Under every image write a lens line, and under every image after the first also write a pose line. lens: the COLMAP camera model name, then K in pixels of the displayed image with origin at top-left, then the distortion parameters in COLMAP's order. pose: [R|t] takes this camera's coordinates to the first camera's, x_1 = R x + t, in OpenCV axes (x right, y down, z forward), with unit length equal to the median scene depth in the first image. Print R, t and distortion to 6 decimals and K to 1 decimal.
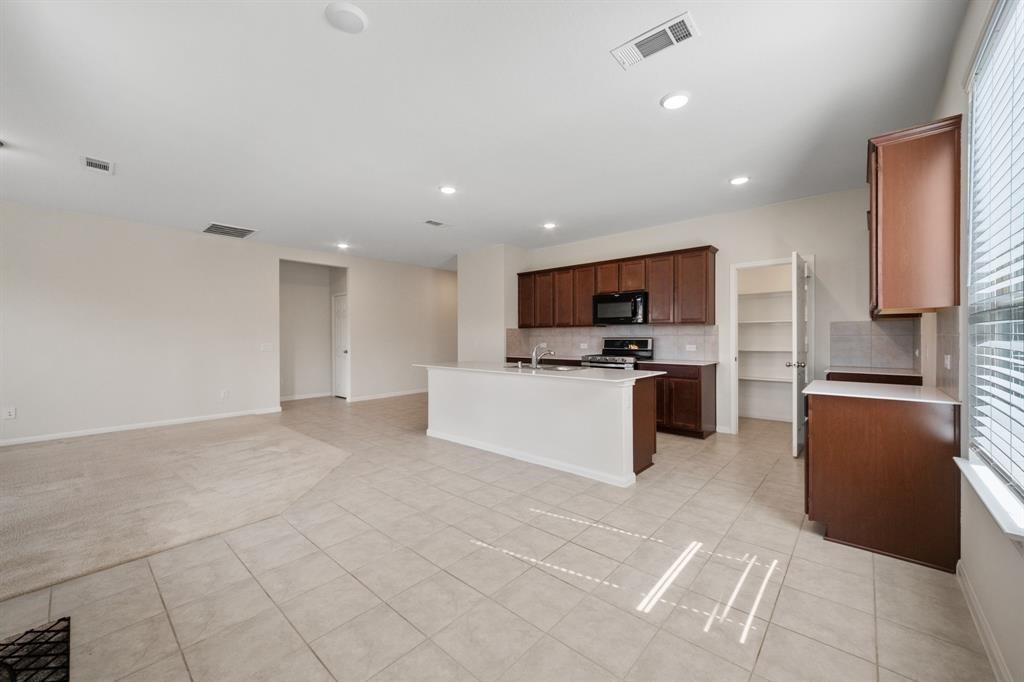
lens RADIAL K [[394.6, 0, 515.7], [0, 394.6, 335.8], [0, 0, 1]] dist [-0.001144, -0.000150]
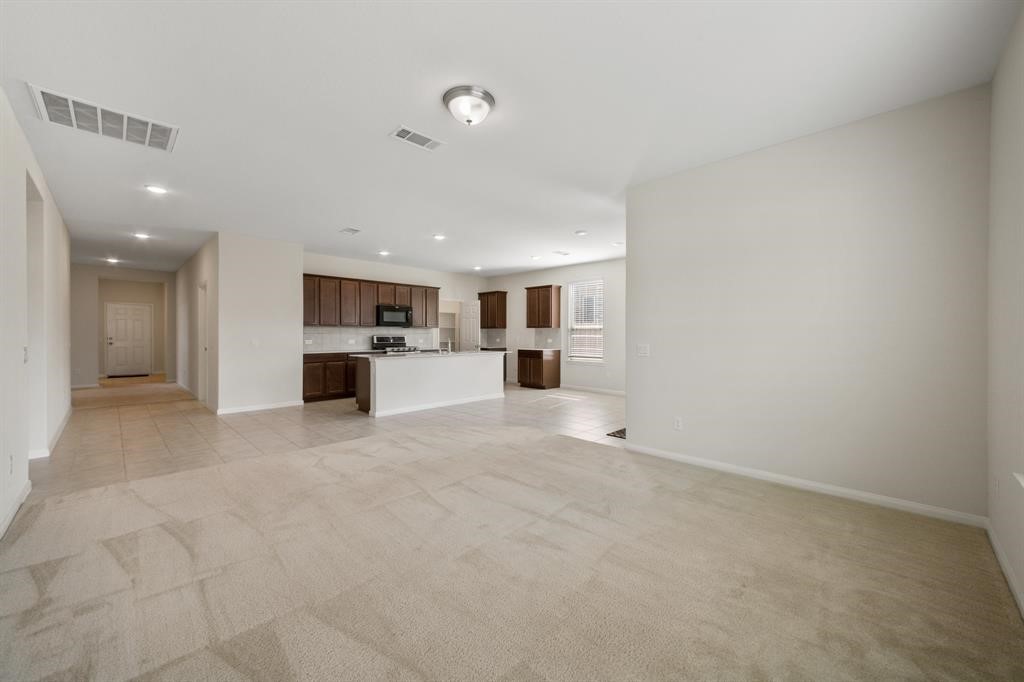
lens RADIAL K [[394.6, 0, 515.7], [0, 394.6, 335.8], [0, 0, 1]] dist [-0.001144, -0.000150]
pose [[0.052246, -0.000239, 0.998634, -1.663563], [-0.001075, 0.999999, 0.000296, 0.008908], [-0.998634, -0.001089, 0.052246, 0.631481]]
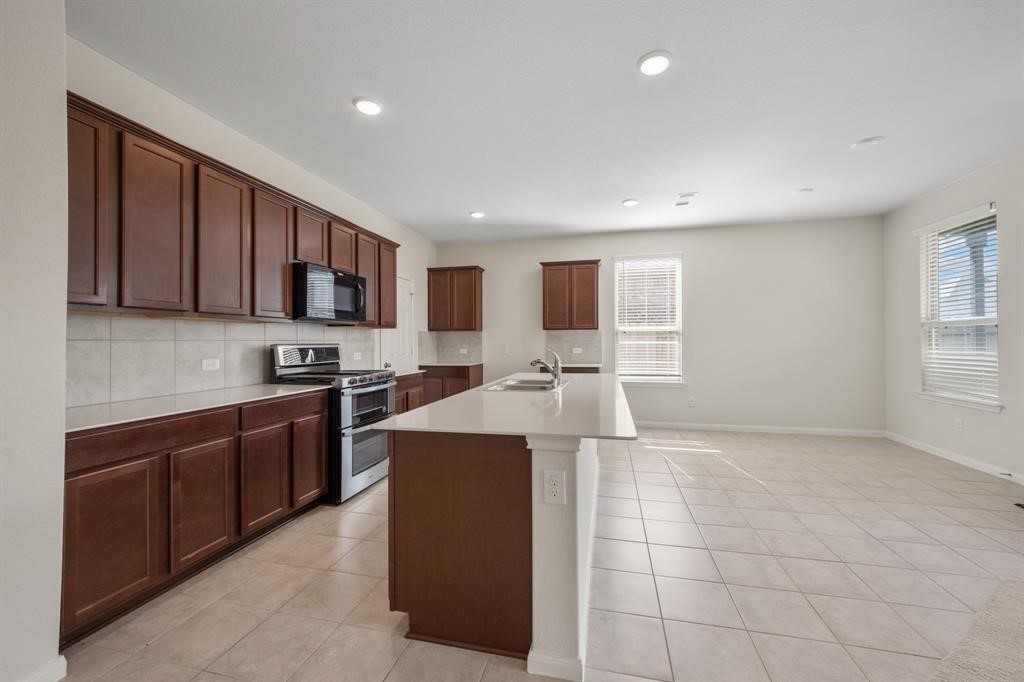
lens RADIAL K [[404.6, 0, 513.0], [0, 404.6, 338.1], [0, 0, 1]] dist [0.002357, 0.000202]
pose [[-0.470107, 0.012223, 0.882525, -0.561925], [0.006744, 0.999925, -0.010257, 0.005523], [-0.882584, 0.001130, -0.470154, 1.430309]]
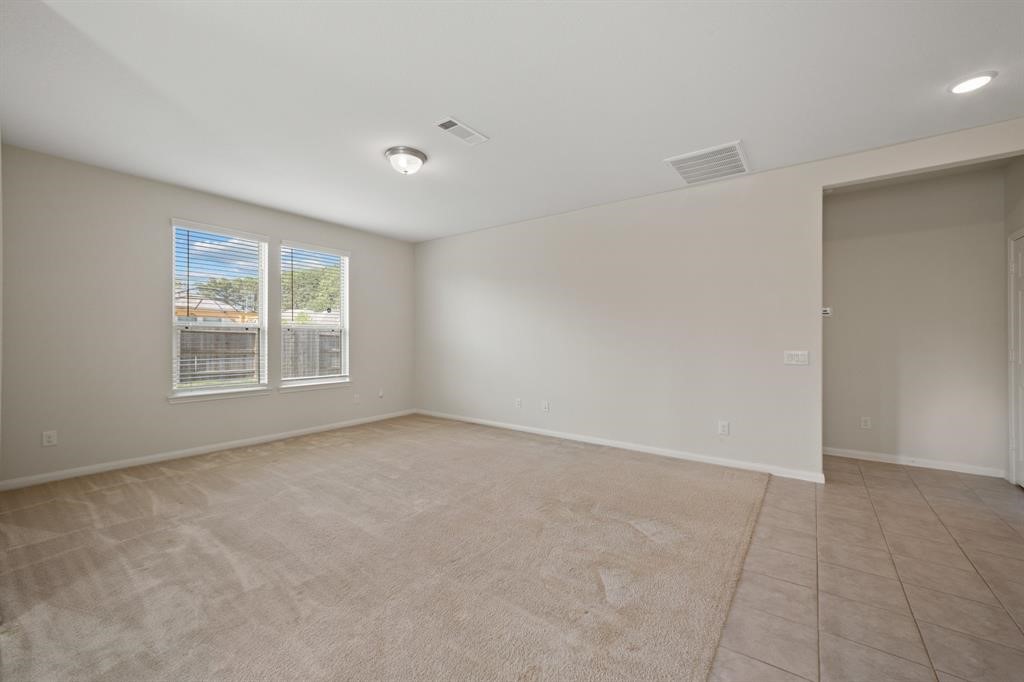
lens RADIAL K [[404.6, 0, 513.0], [0, 404.6, 338.1], [0, 0, 1]] dist [0.002357, 0.000202]
pose [[0.085598, -0.003219, -0.996325, -0.166946], [0.000275, 0.999995, -0.003208, 0.005907], [0.996330, 0.000000, 0.085598, 0.889005]]
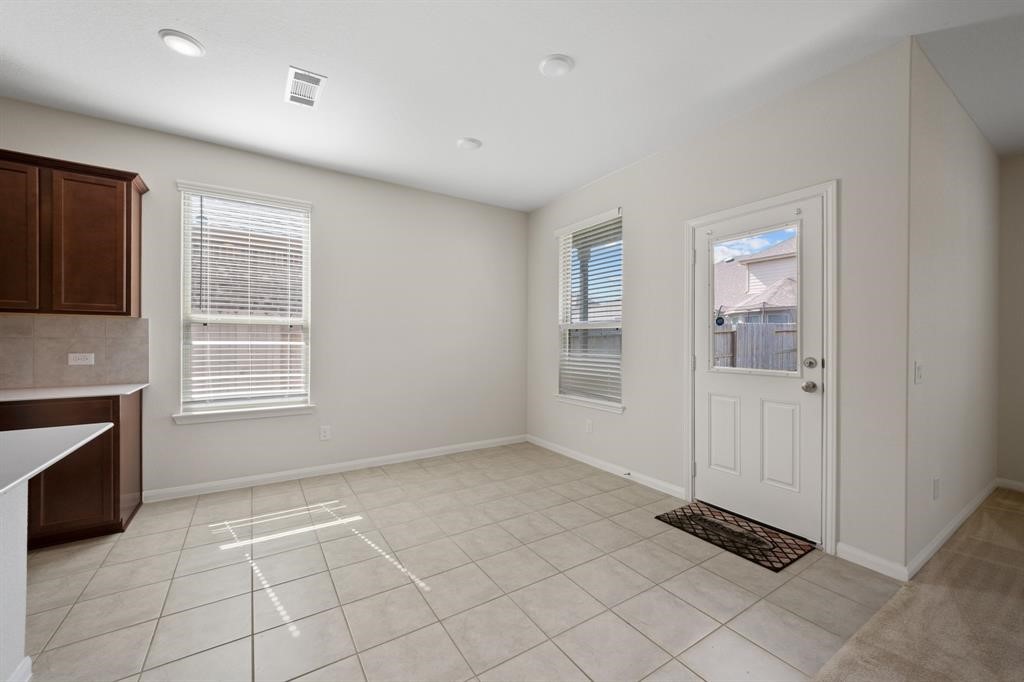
lens RADIAL K [[400.3, 0, 515.0], [0, 400.3, 343.9], [0, 0, 1]] dist [-0.000010, 0.000029]
pose [[-0.962724, -0.004493, 0.270450, -0.292282], [-0.002580, 0.999969, 0.007431, 0.003909], [-0.270475, 0.006456, -0.962705, 1.008645]]
